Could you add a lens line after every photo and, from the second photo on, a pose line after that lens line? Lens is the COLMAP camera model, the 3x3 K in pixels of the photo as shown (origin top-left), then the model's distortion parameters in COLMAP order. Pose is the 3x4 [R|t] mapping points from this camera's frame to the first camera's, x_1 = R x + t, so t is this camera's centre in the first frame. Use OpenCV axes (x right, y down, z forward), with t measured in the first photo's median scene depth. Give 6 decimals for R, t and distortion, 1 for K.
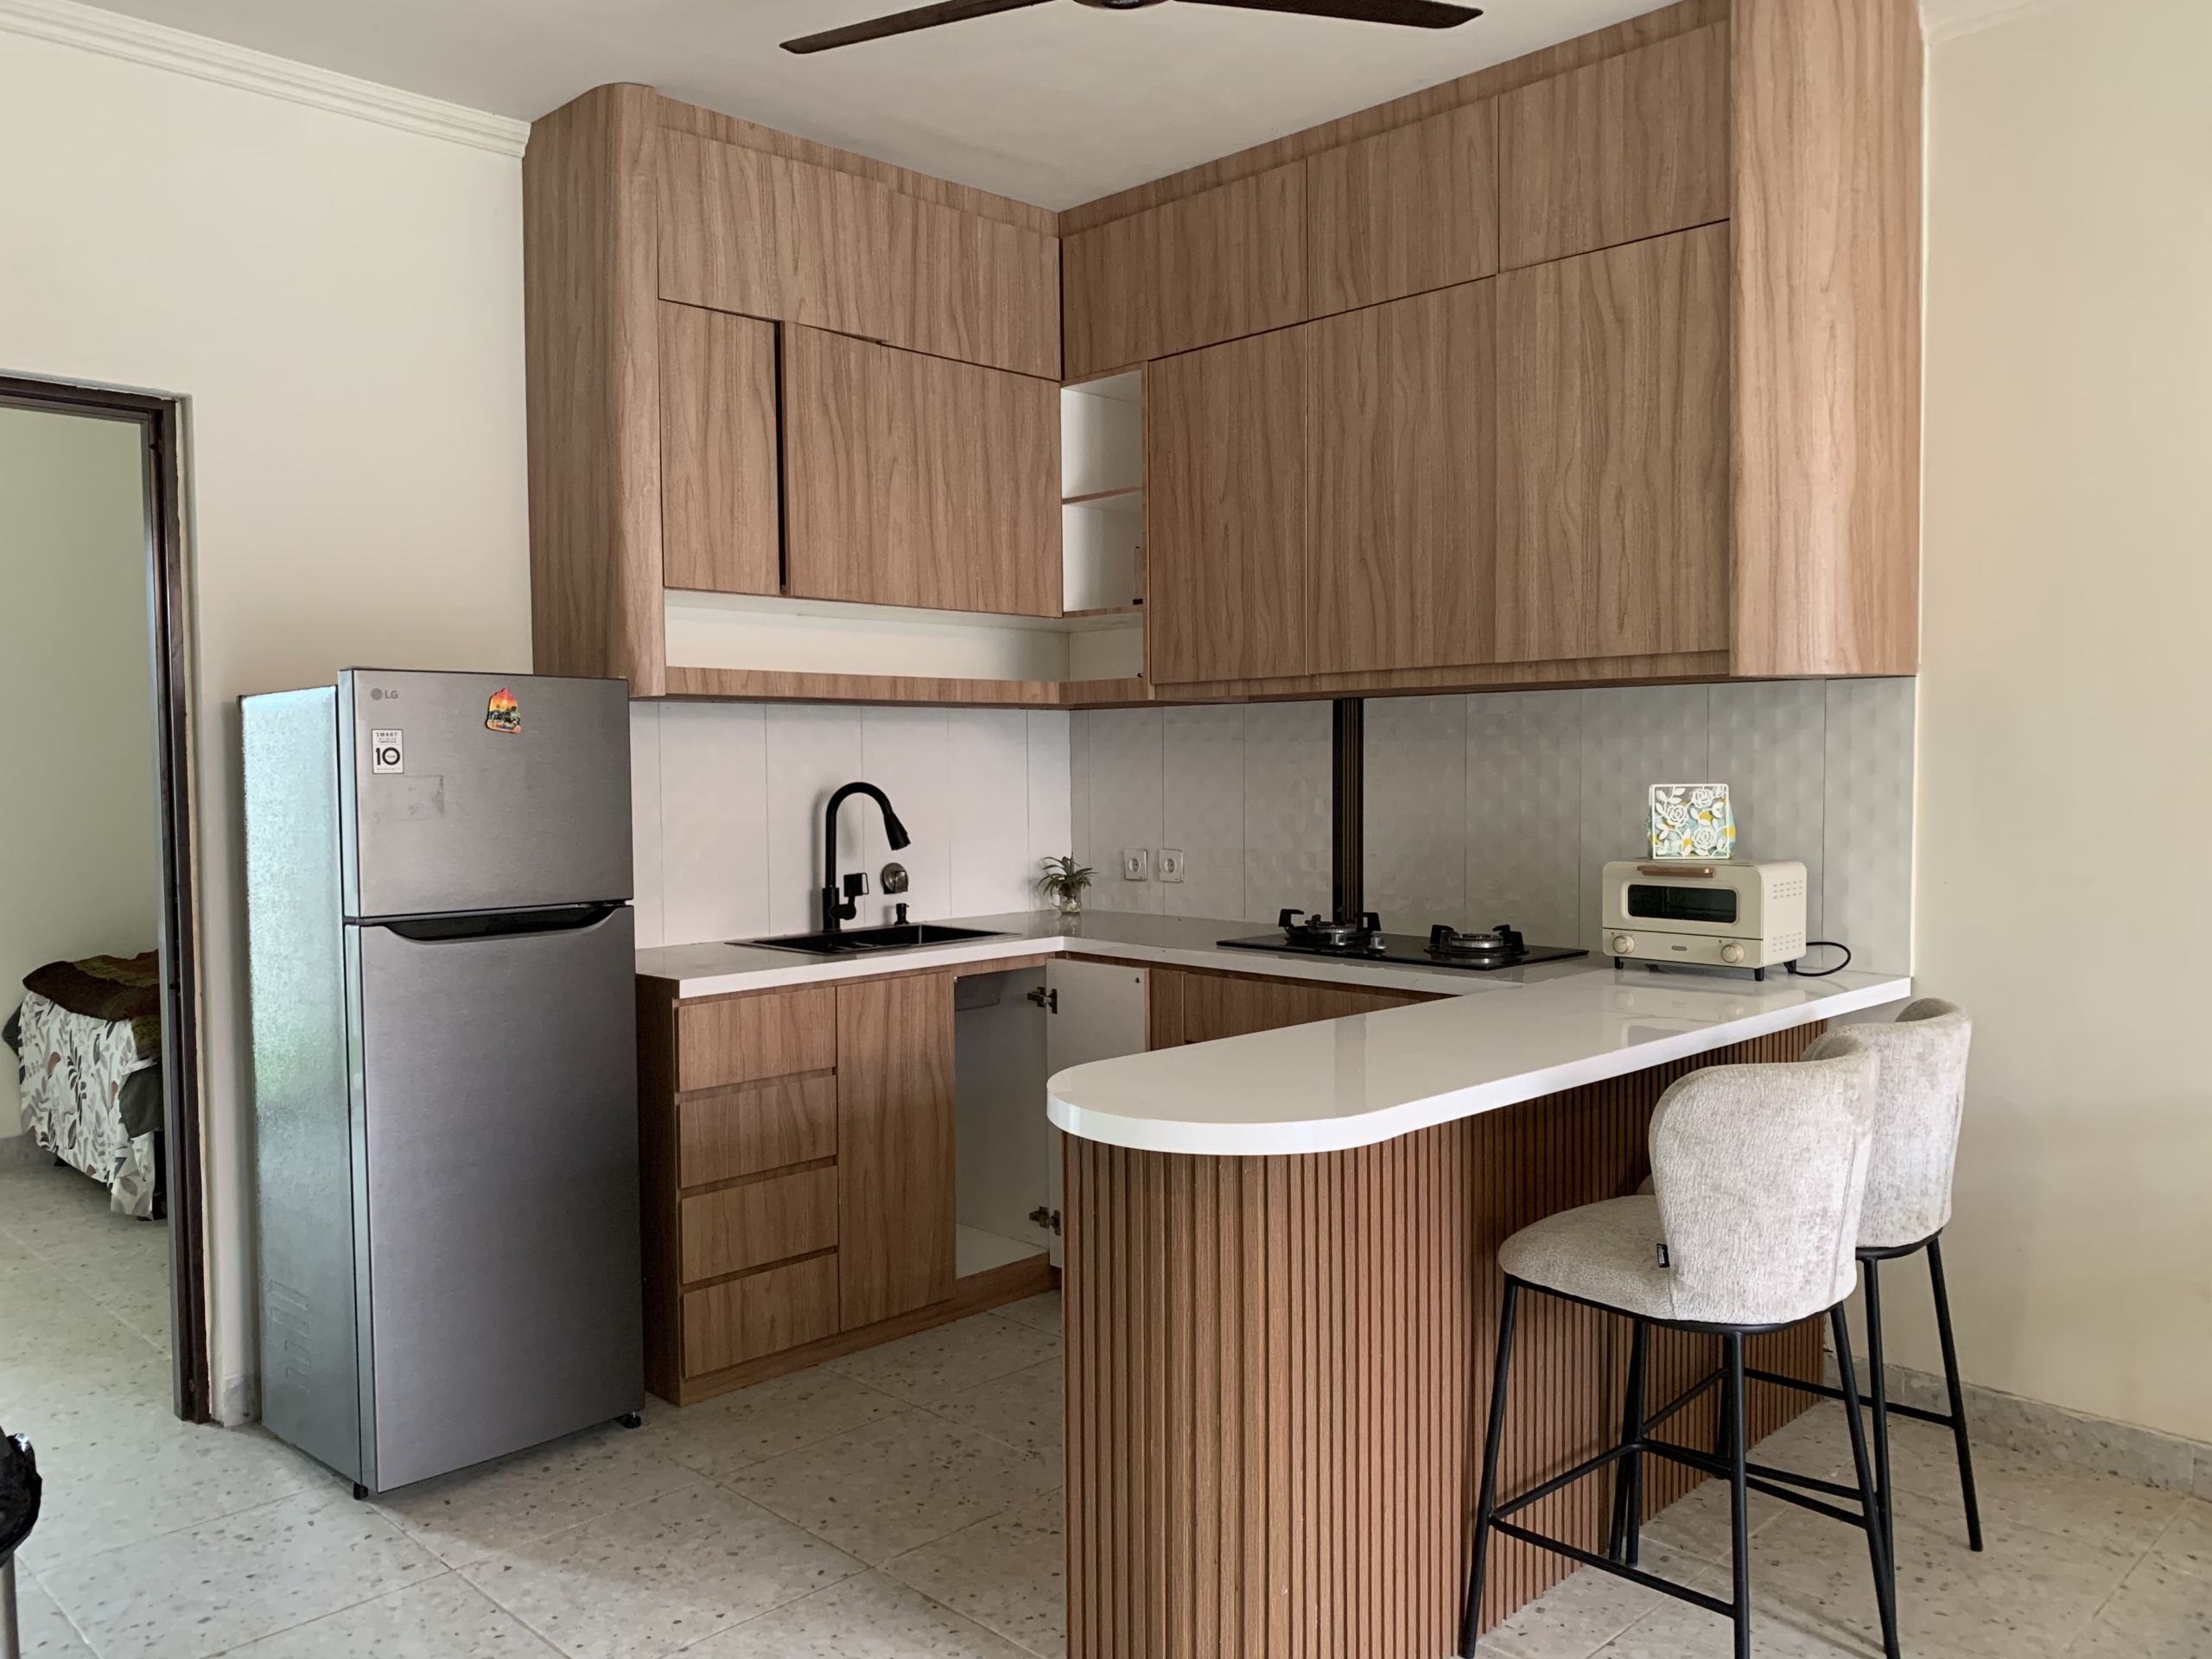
lens RADIAL K [[1668.7, 0, 1090.2], [0, 1668.7, 850.9], [0, 0, 1]] dist [0.137798, -0.253305]
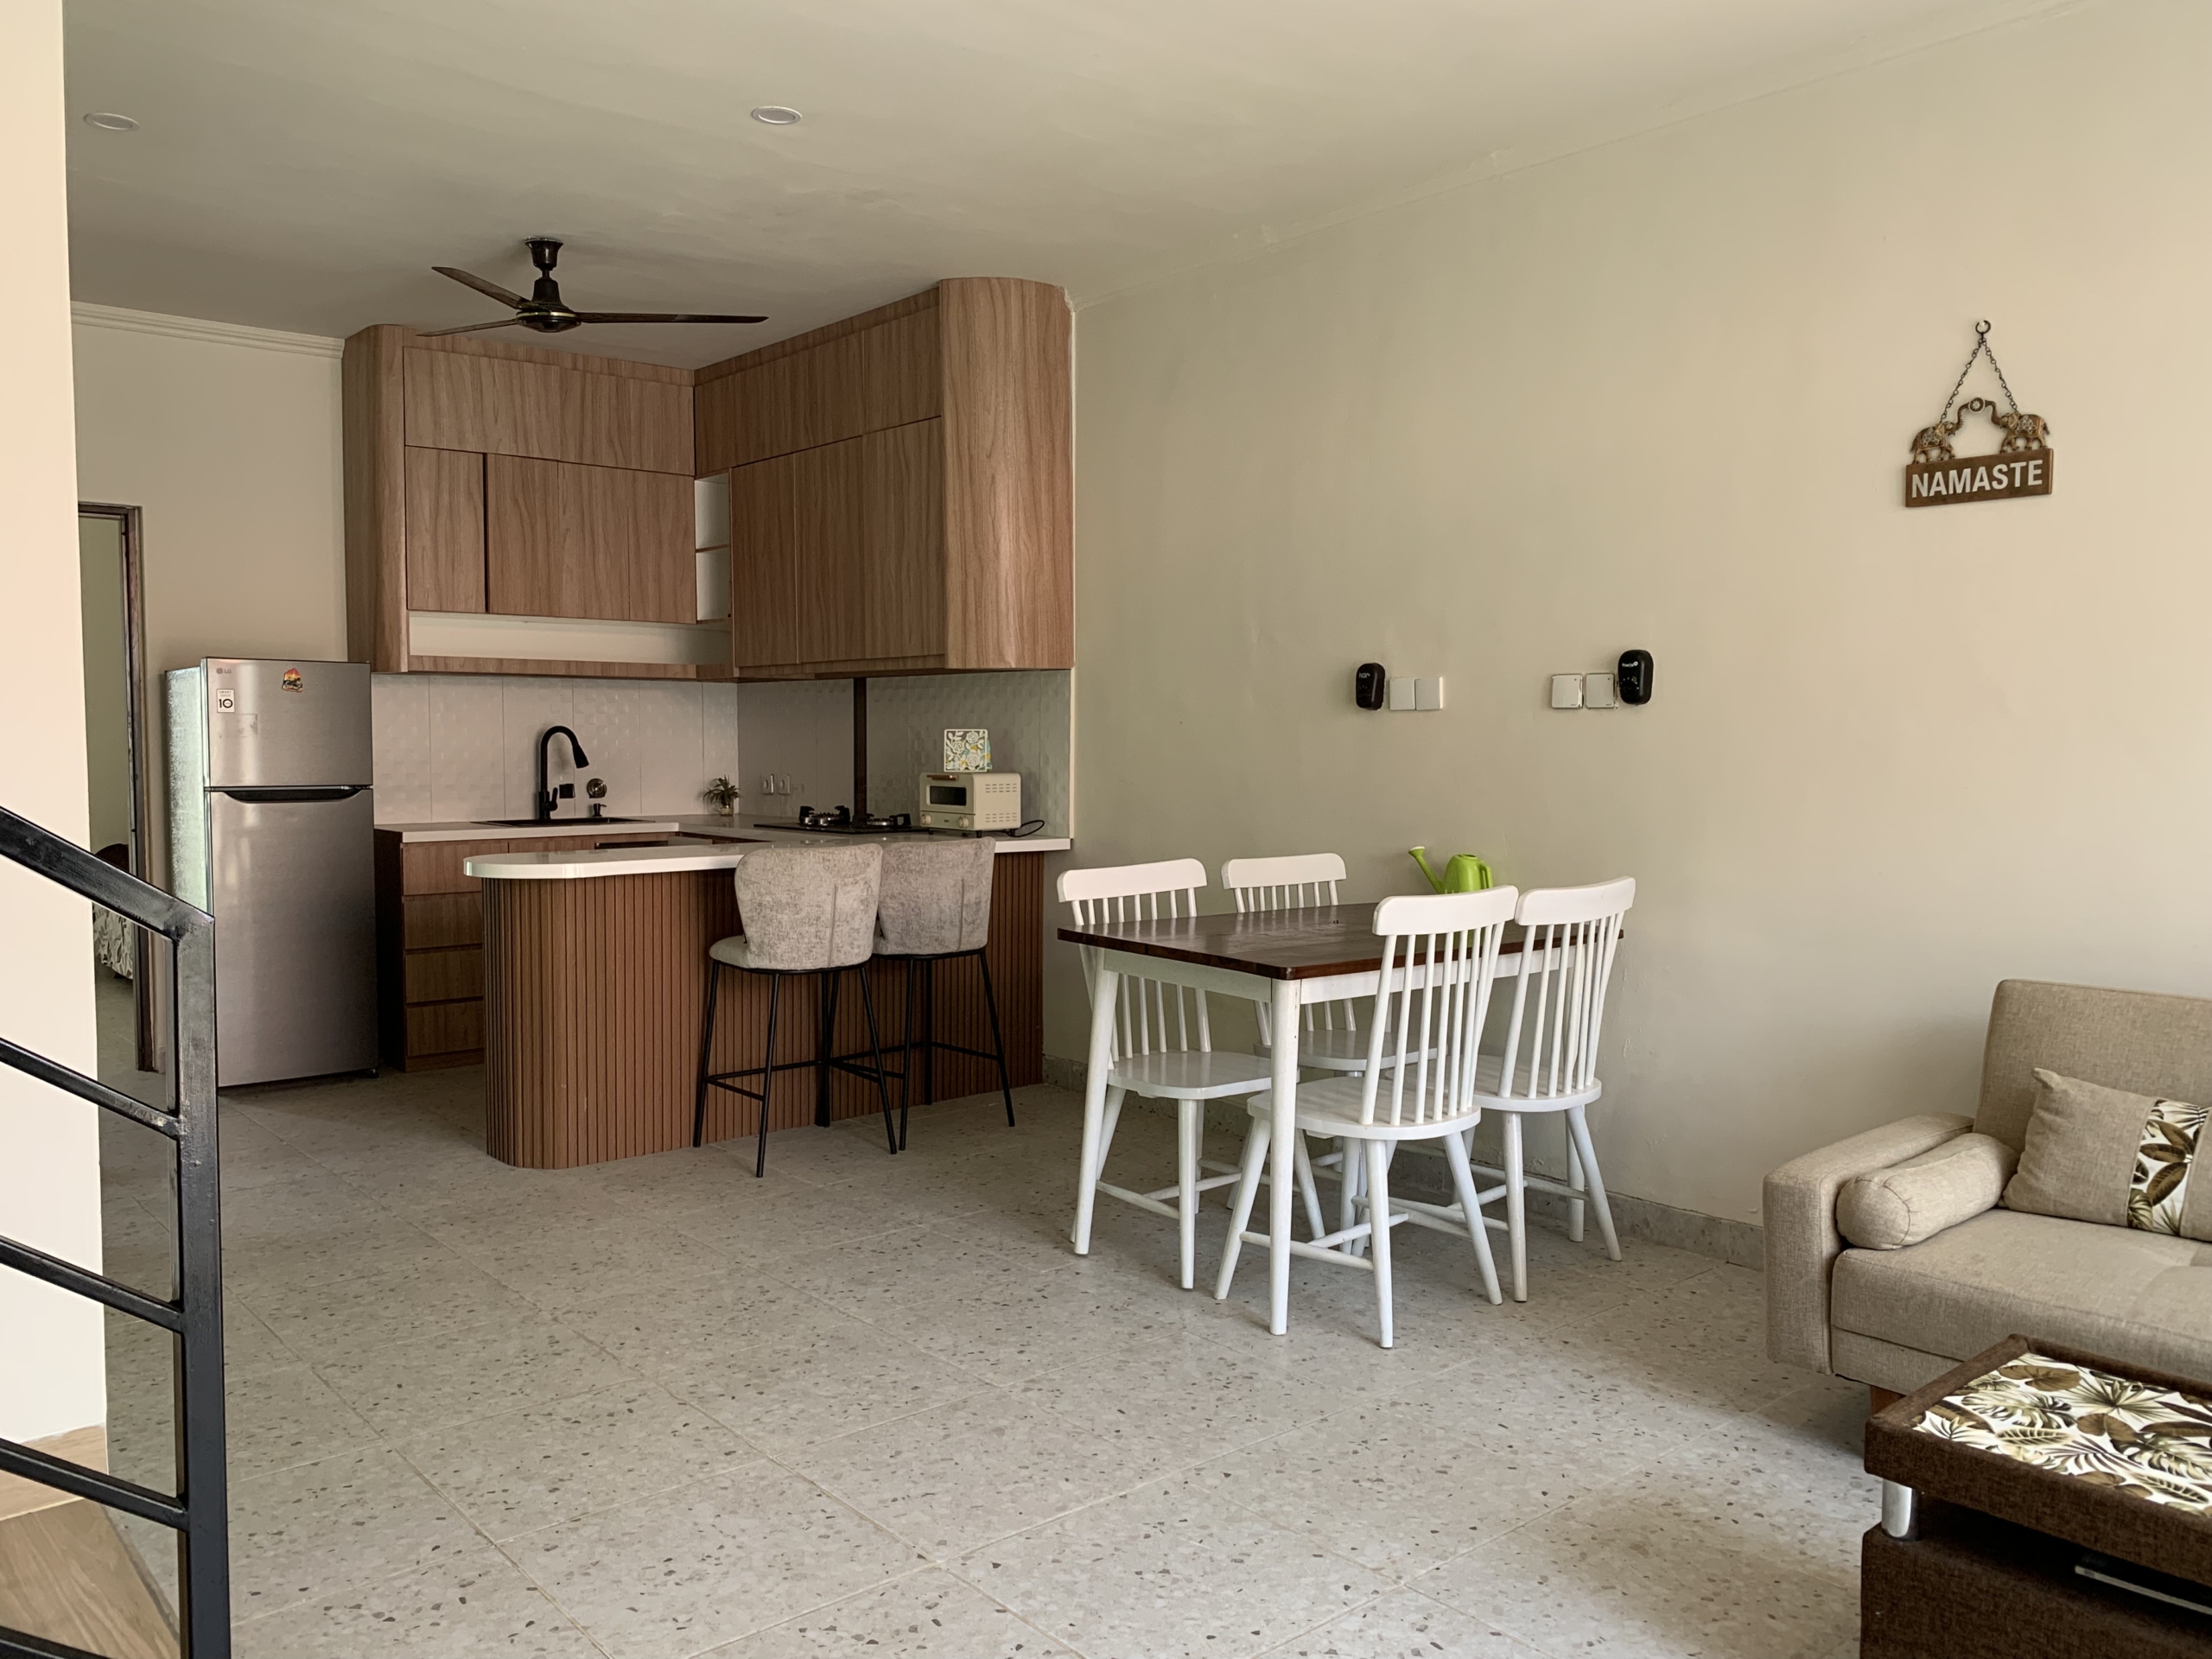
lens RADIAL K [[1688.1, 0, 1100.0], [0, 1688.1, 868.2], [0, 0, 1]] dist [0.005207, -0.002920]
pose [[0.997258, 0.017602, -0.071882, 0.555534], [-0.015808, 0.999551, 0.025459, 0.051325], [0.072298, -0.024252, 0.997088, -0.652947]]
